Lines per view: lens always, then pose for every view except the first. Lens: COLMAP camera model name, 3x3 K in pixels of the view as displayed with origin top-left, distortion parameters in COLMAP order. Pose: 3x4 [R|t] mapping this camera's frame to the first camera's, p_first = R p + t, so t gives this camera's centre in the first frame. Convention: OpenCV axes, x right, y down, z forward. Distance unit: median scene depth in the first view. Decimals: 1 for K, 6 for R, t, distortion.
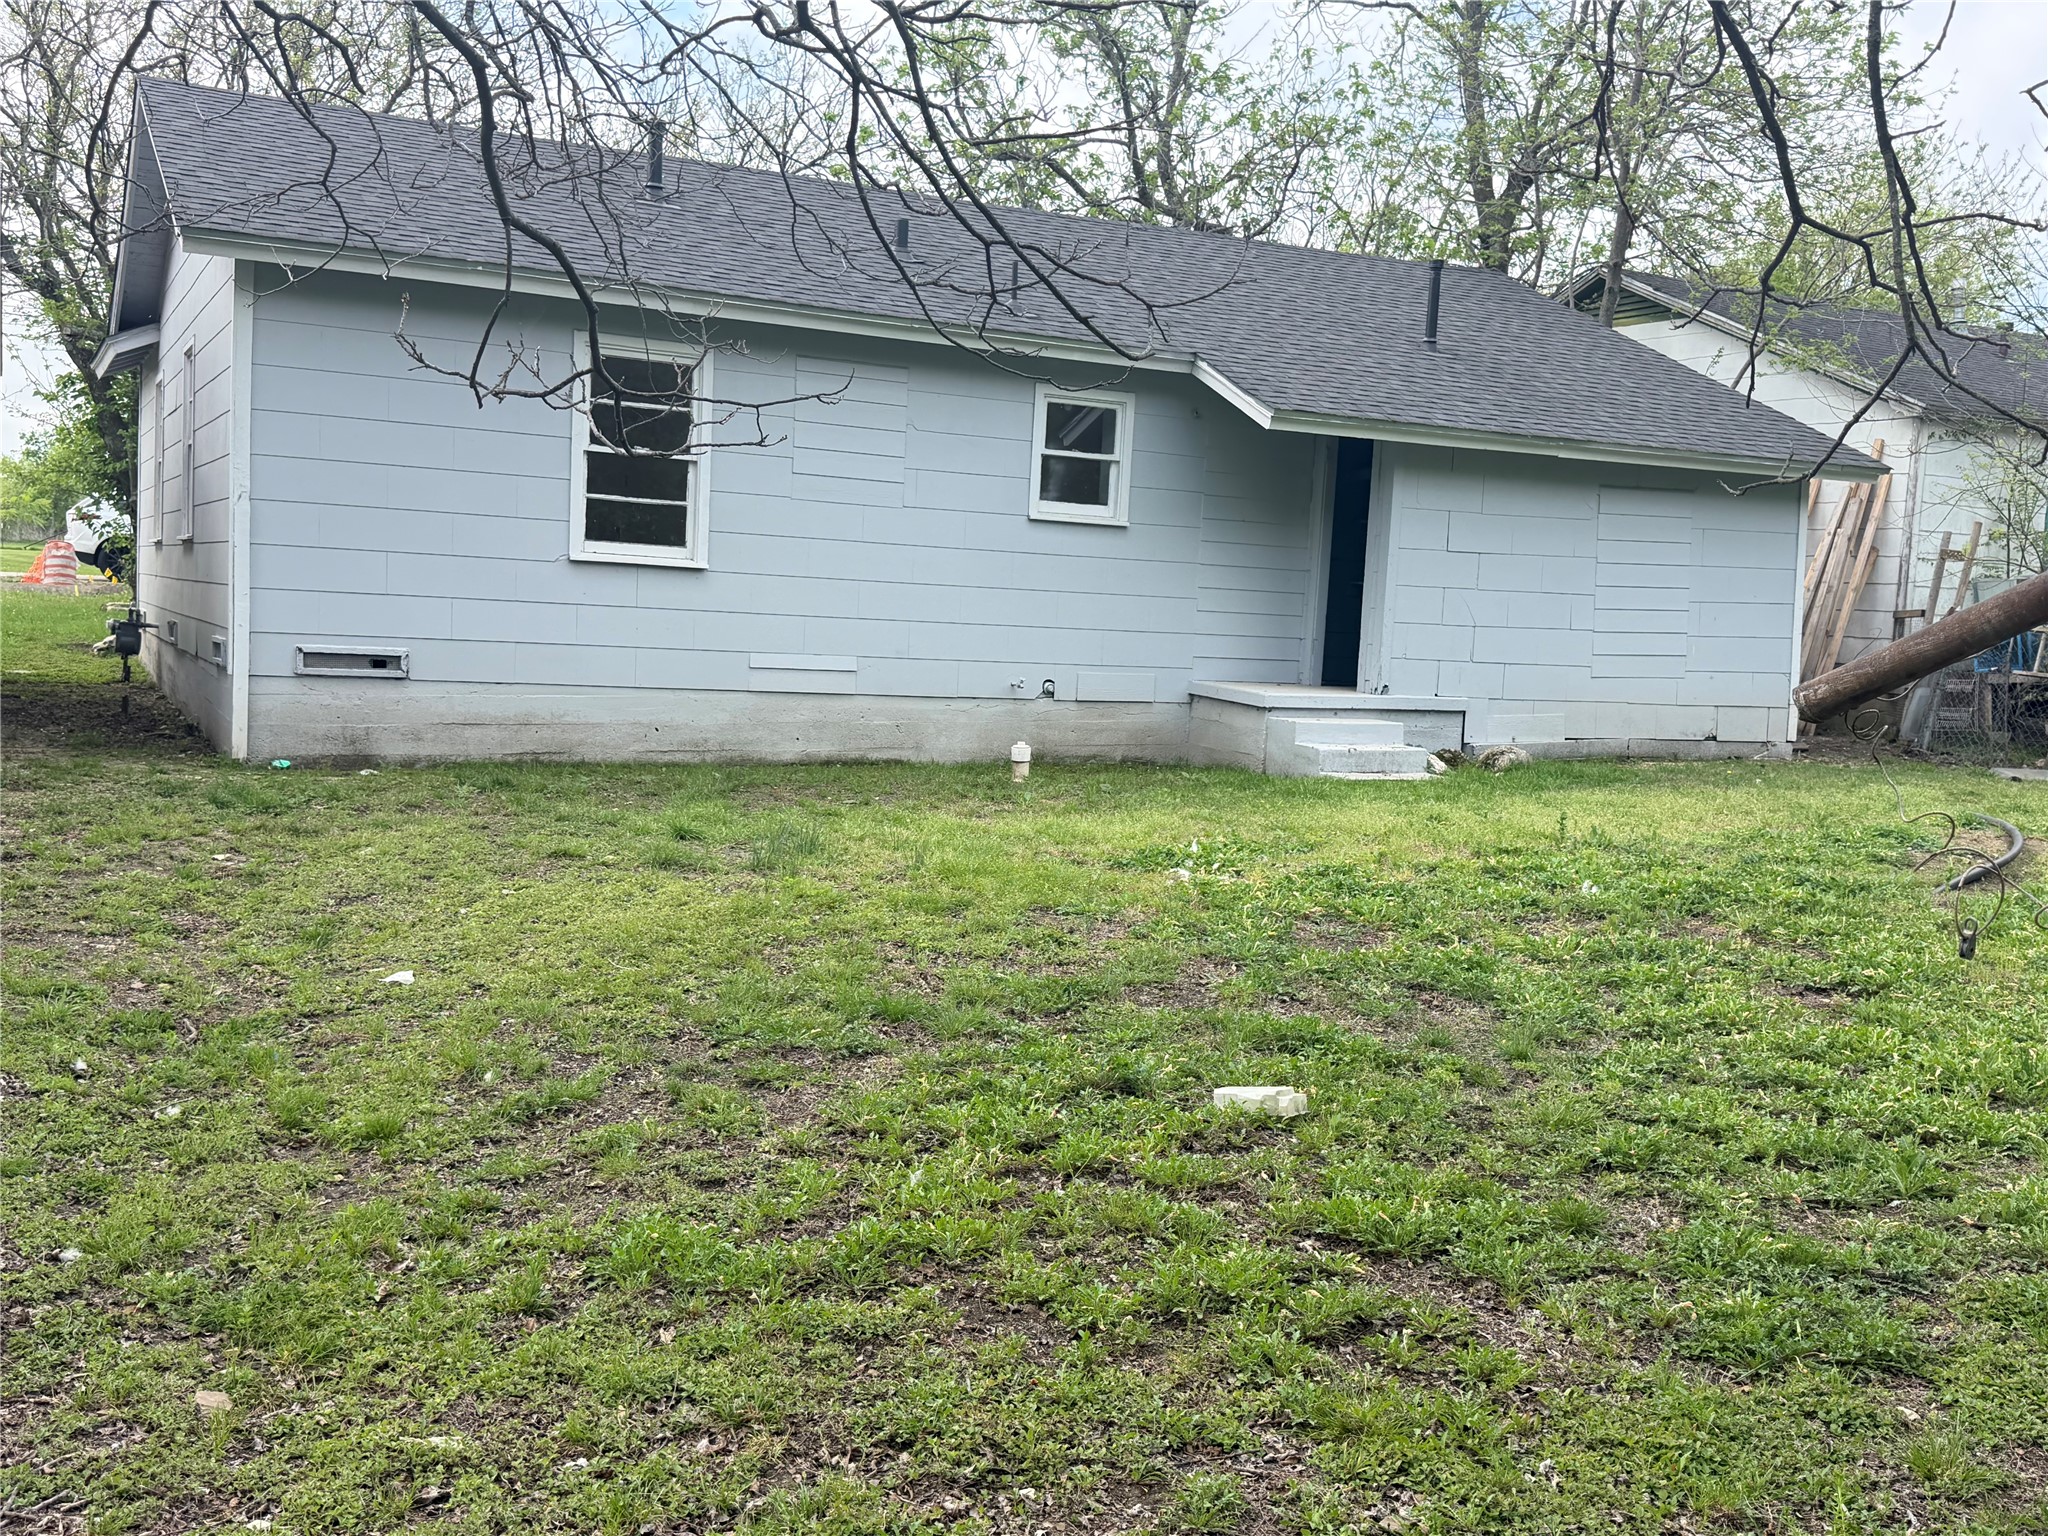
lens RADIAL K [[2088.9, 0, 1024.0], [0, 2088.9, 768.0], [0, 0, 1]] dist [0.142016, 0.000552]
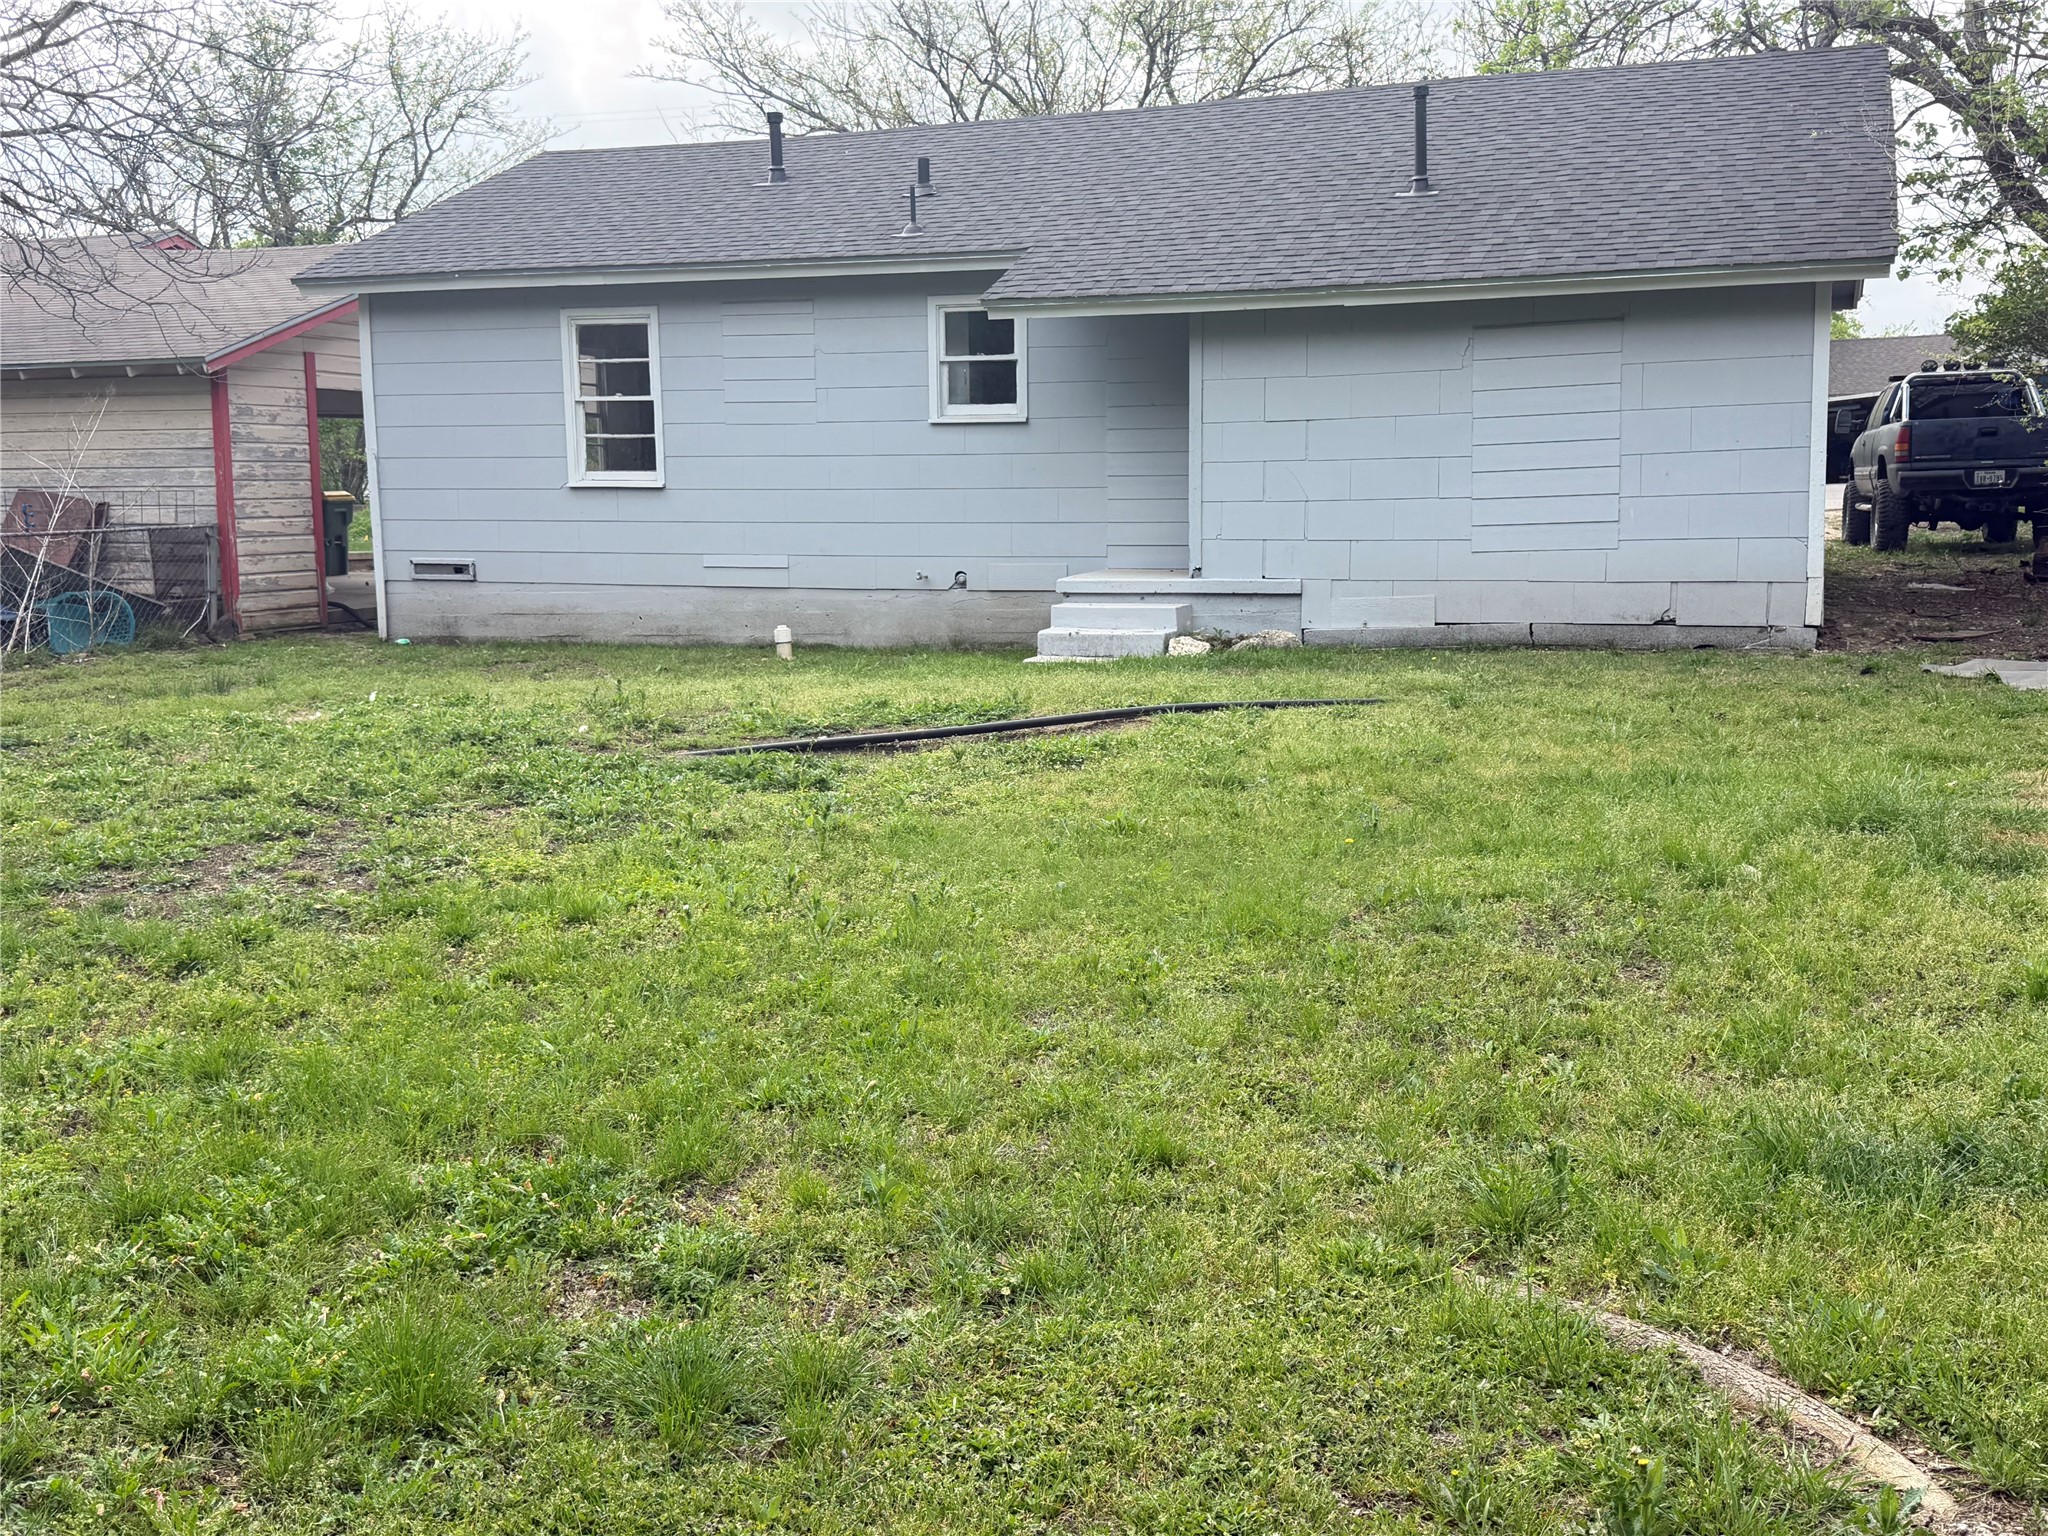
lens RADIAL K [[2088.9, 0, 1024.0], [0, 2088.9, 768.0], [0, 0, 1]] dist [0.142016, 0.000552]
pose [[0.659825, 0.044308, -0.750112, 0.917668], [-0.016876, 0.998882, 0.044158, 0.012034], [0.751230, -0.016477, 0.659835, 0.333434]]
